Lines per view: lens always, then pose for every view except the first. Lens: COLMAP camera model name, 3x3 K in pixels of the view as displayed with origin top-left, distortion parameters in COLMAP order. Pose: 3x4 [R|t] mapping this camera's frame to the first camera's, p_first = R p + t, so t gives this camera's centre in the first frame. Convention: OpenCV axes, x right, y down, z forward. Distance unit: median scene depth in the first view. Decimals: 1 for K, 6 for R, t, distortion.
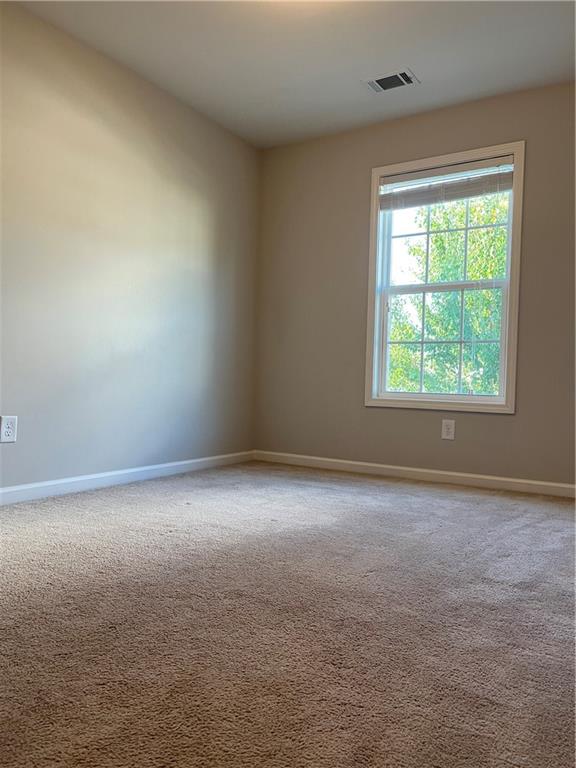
lens RADIAL K [[603.4, 0, 284.7], [0, 603.4, 389.7], [0, 0, 1]] dist [0.050203, -0.006628]
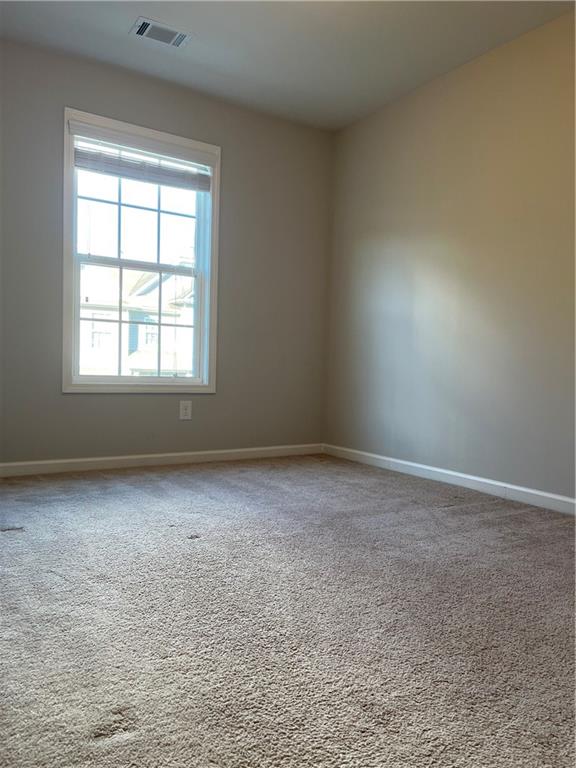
lens RADIAL K [[583.9, 0, 288.4], [0, 583.9, 389.4], [0, 0, 1]] dist [0.059523, -0.077864]
pose [[0.403621, -0.044272, 0.913855, -0.546654], [0.004371, 0.998911, 0.046461, -0.015929], [-0.914916, -0.014758, 0.403375, 0.417118]]
